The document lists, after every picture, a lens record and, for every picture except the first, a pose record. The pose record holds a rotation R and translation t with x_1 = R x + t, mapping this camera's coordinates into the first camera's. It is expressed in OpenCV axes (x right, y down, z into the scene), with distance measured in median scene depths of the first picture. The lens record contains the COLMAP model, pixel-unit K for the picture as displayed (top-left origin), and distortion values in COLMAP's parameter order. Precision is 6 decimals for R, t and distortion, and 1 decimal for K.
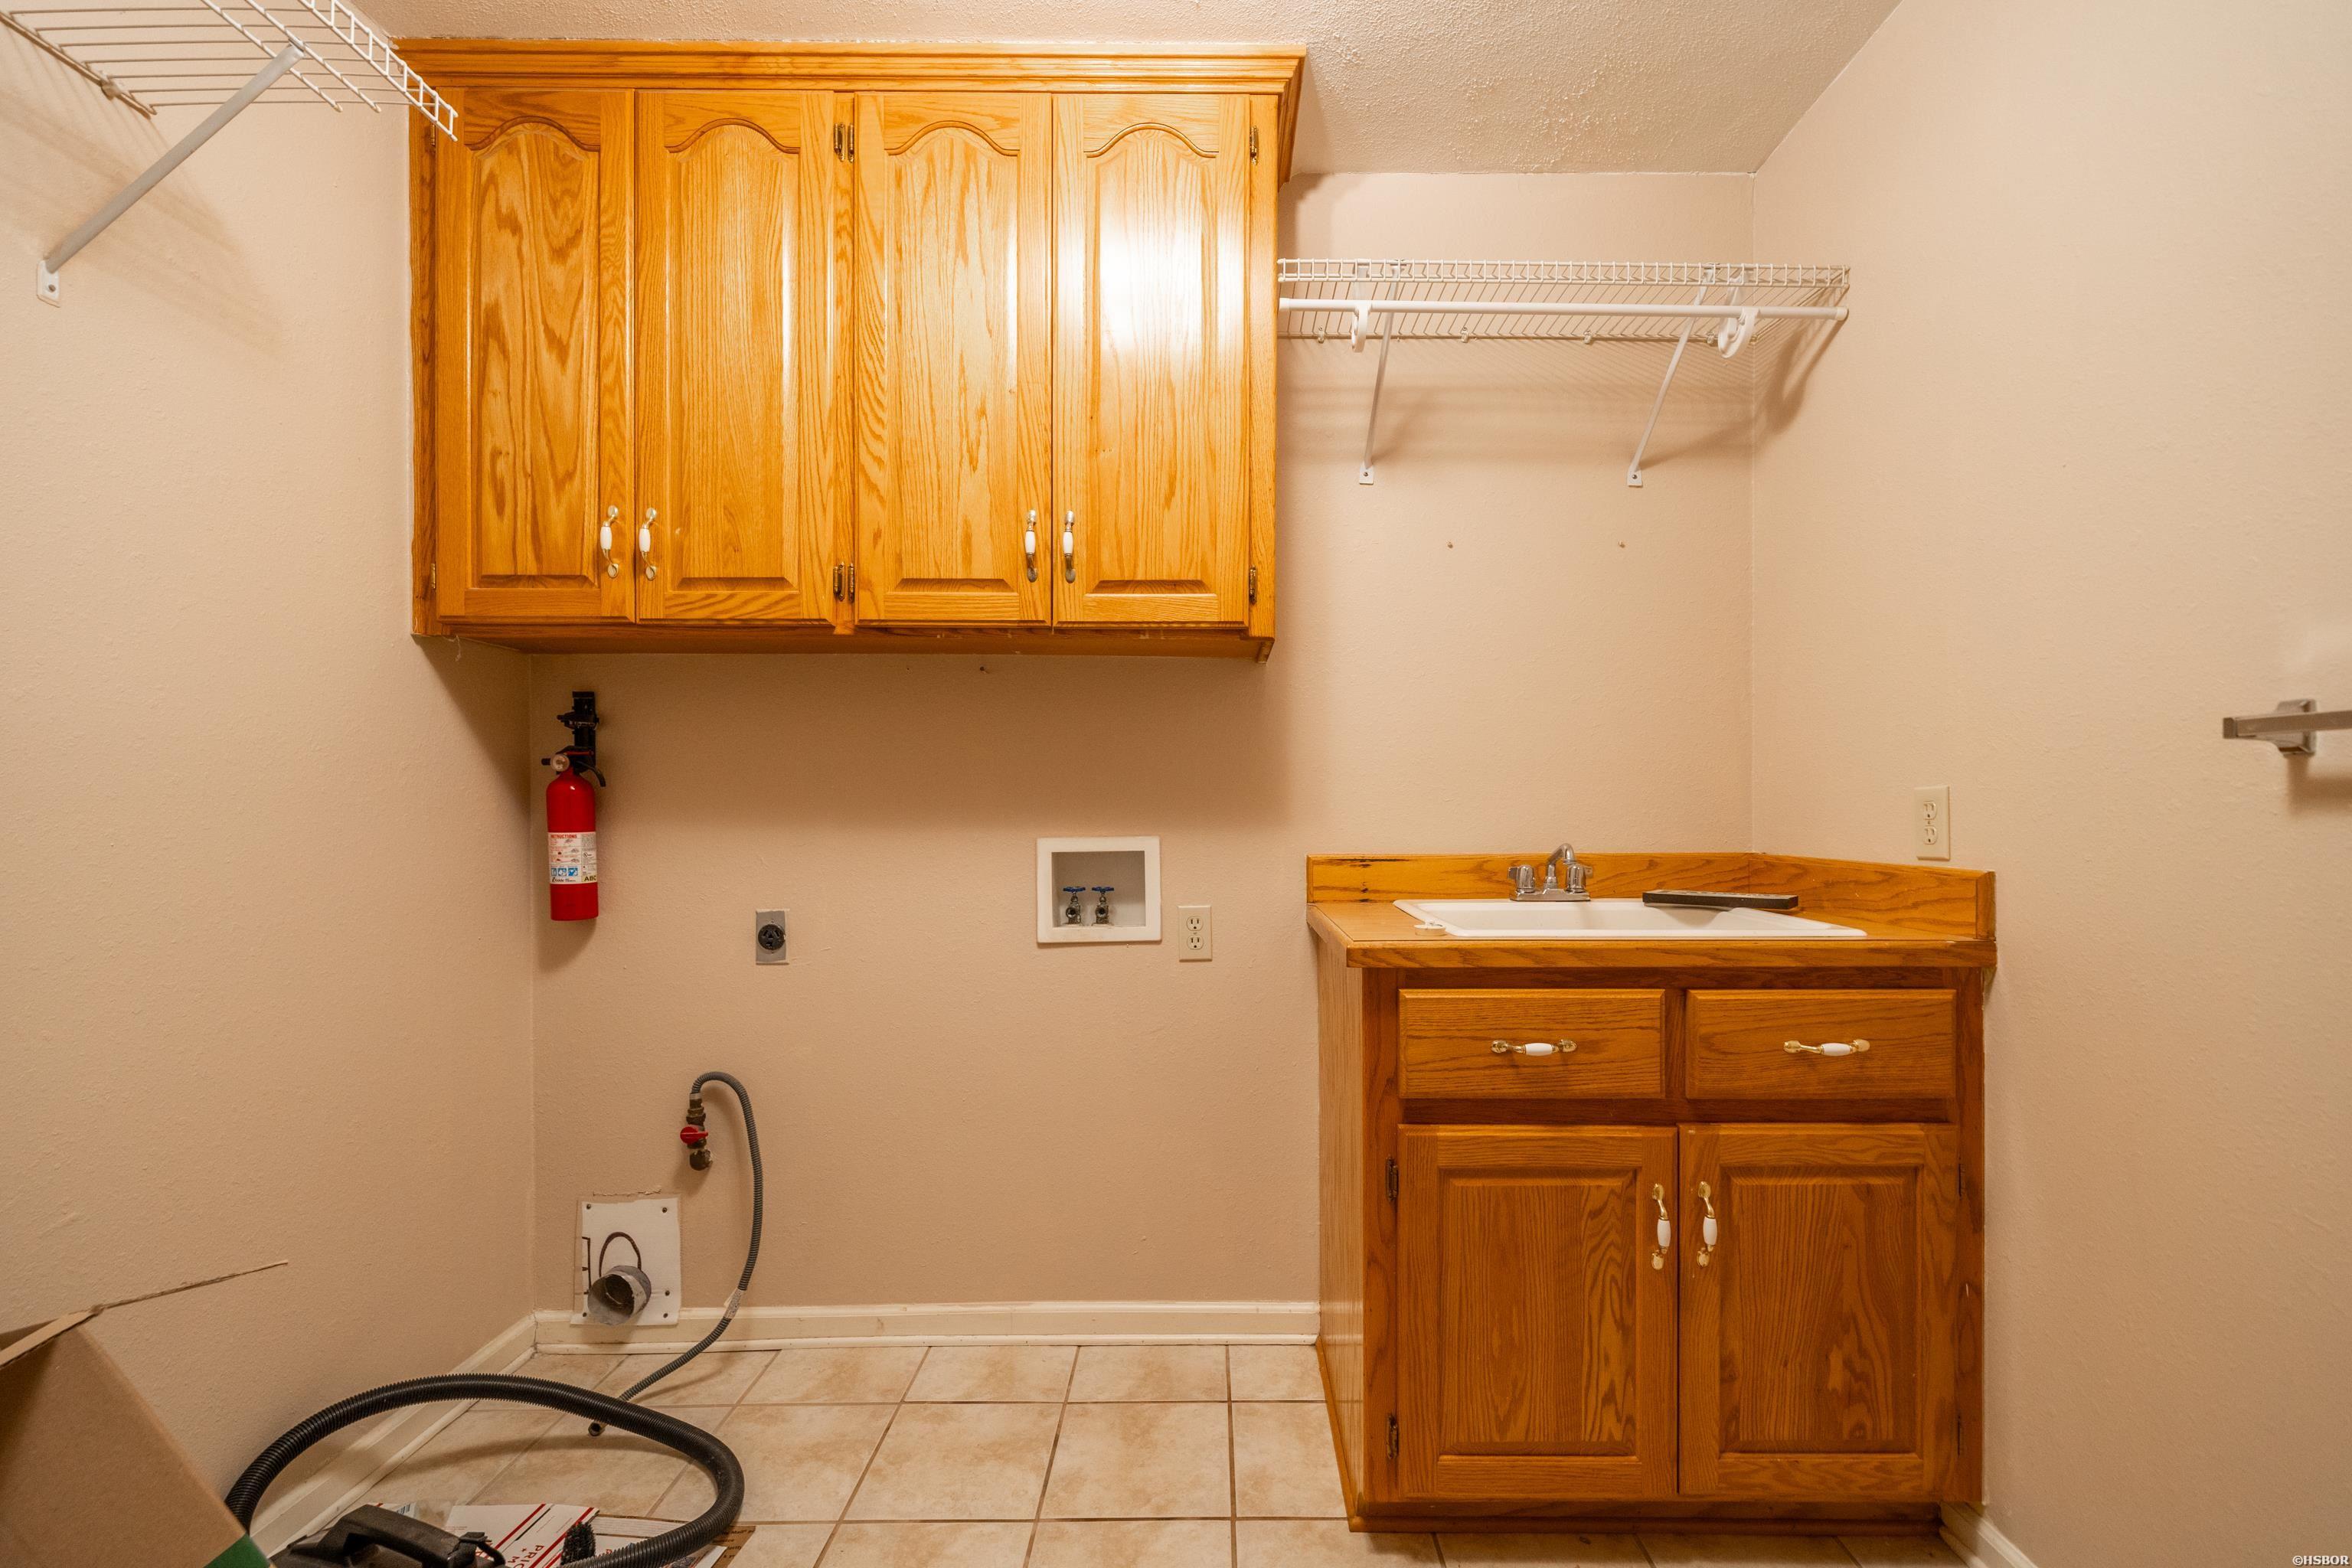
lens RADIAL K [[1016.8, 0, 1183.6], [0, 1016.8, 802.6], [0, 0, 1]] dist [-0.000172, -0.000014]
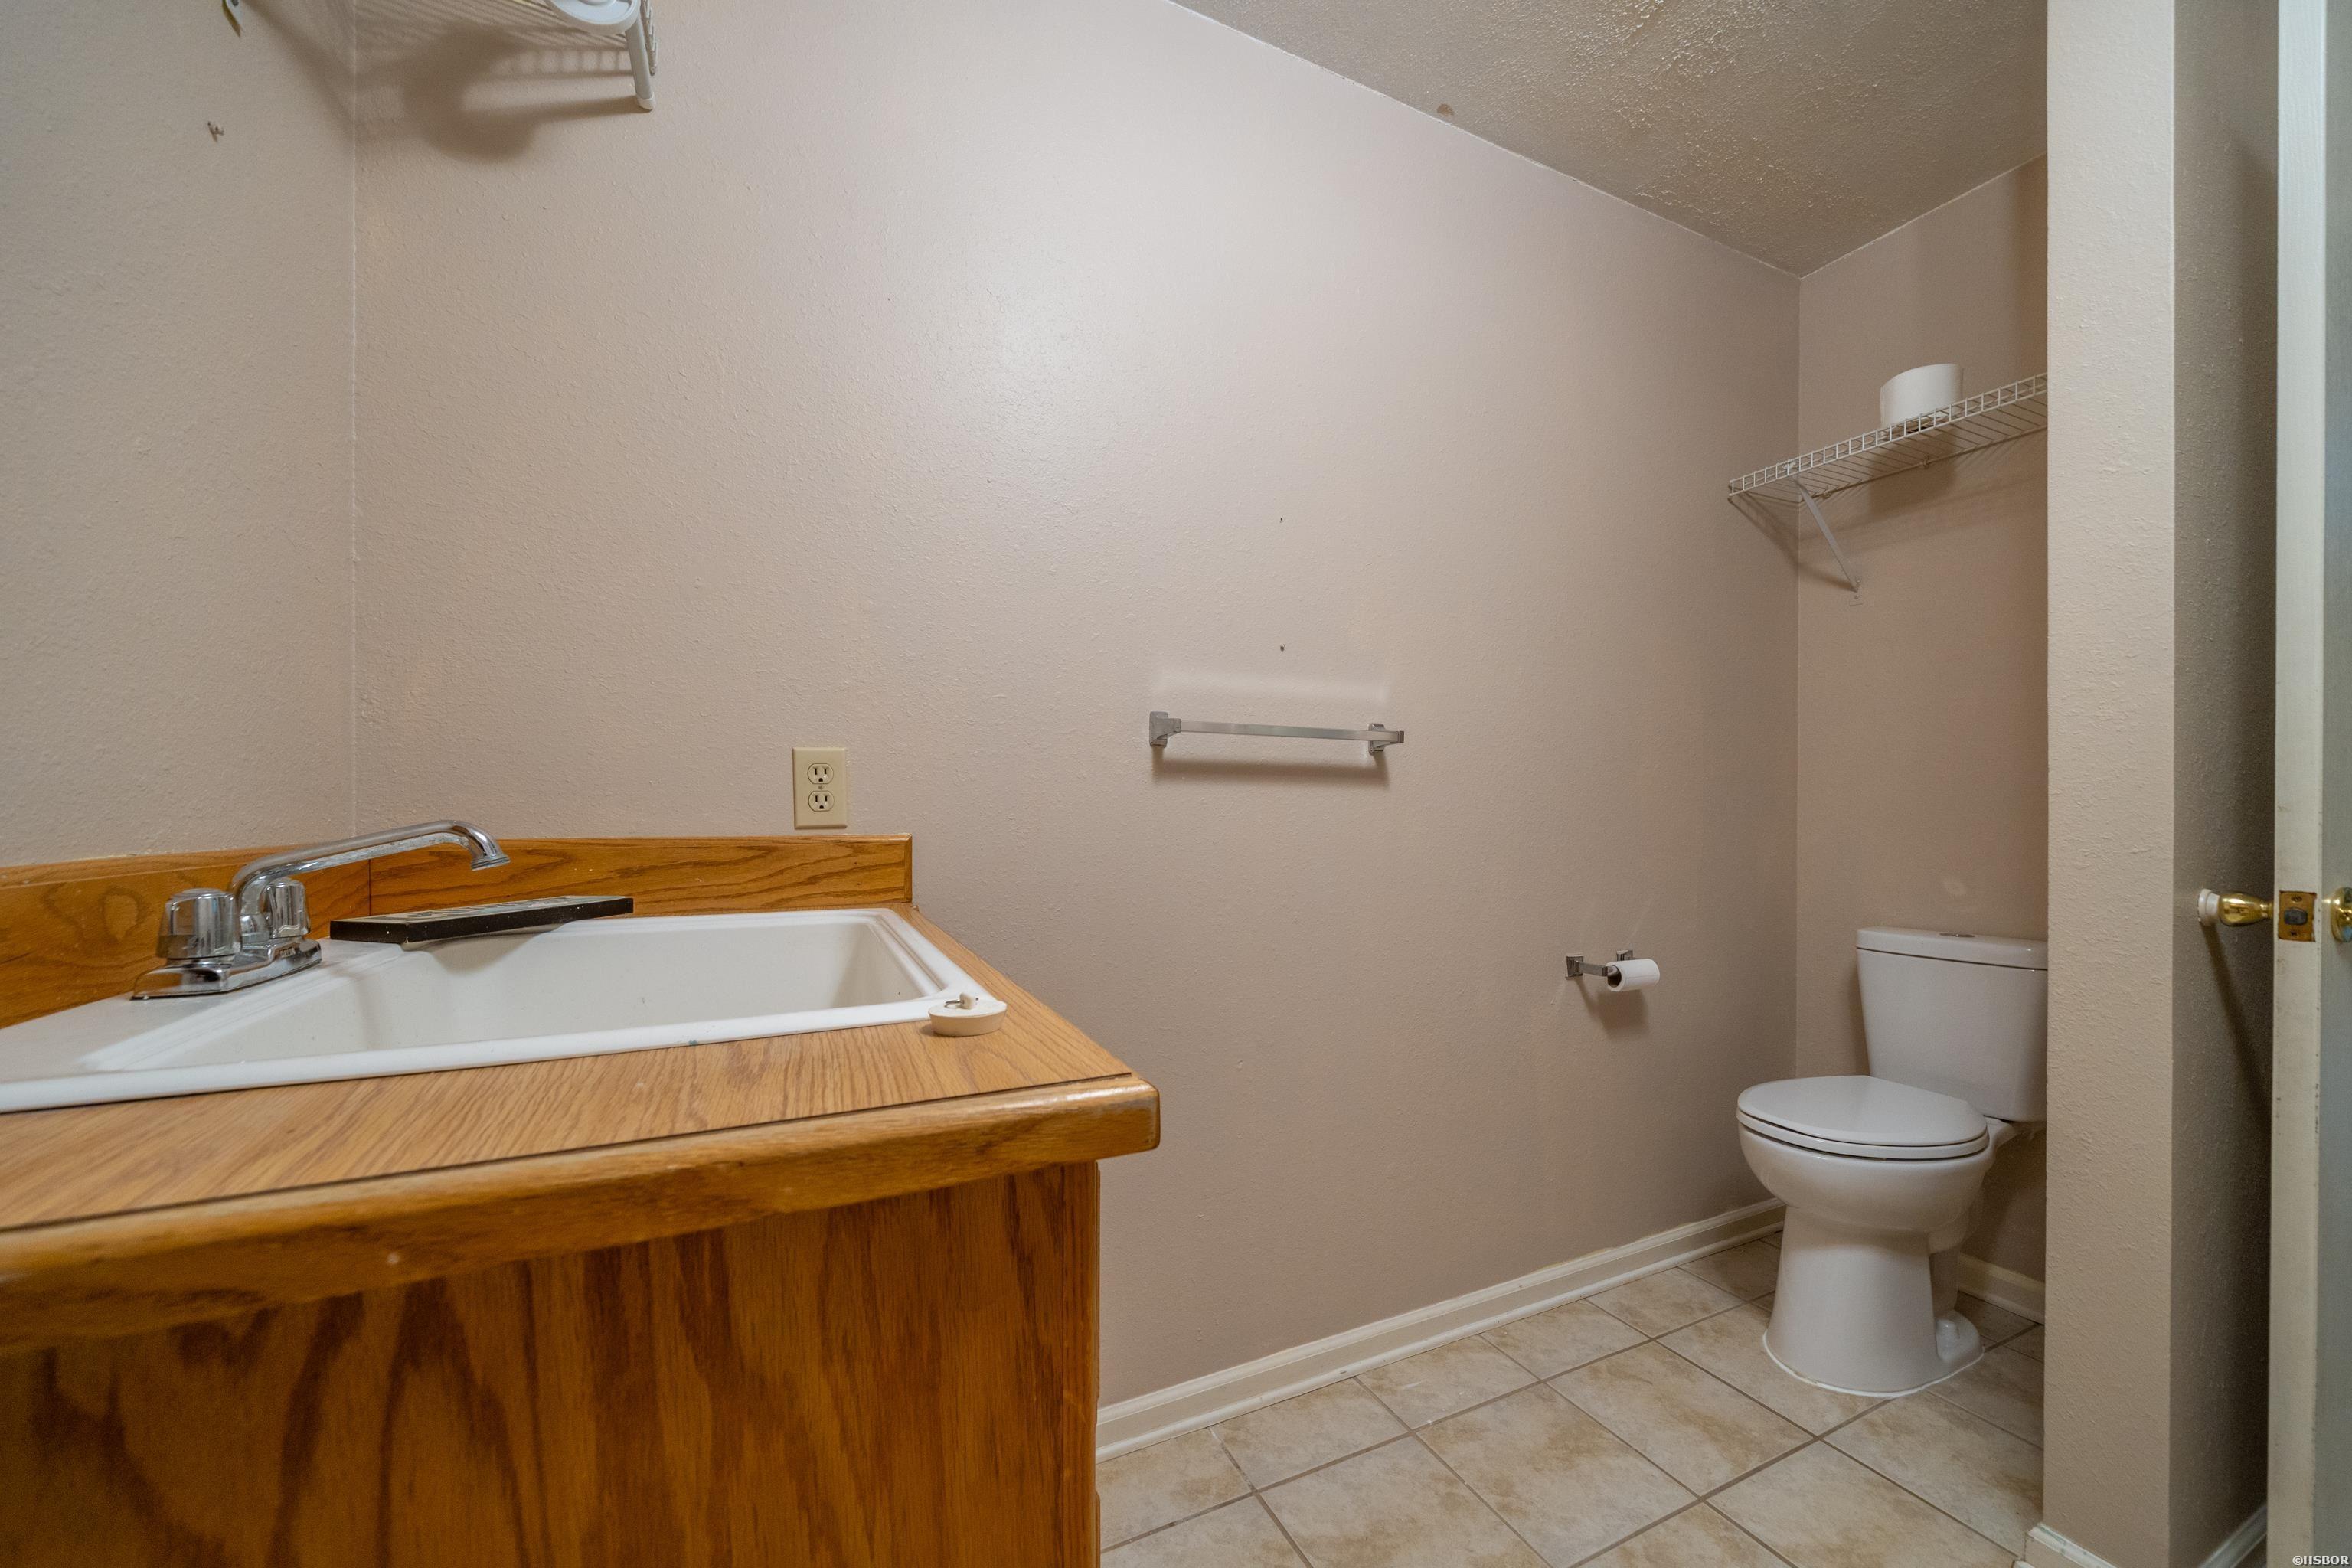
lens RADIAL K [[882.1, 0, 1176.7], [0, 882.1, 804.9], [0, 0, 1]] dist [0.001539, 0.000059]
pose [[-0.446298, -0.001434, 0.894883, -0.109425], [-0.010895, 0.999933, -0.003831, 0.032972], [-0.894818, -0.011459, -0.446284, 1.011164]]
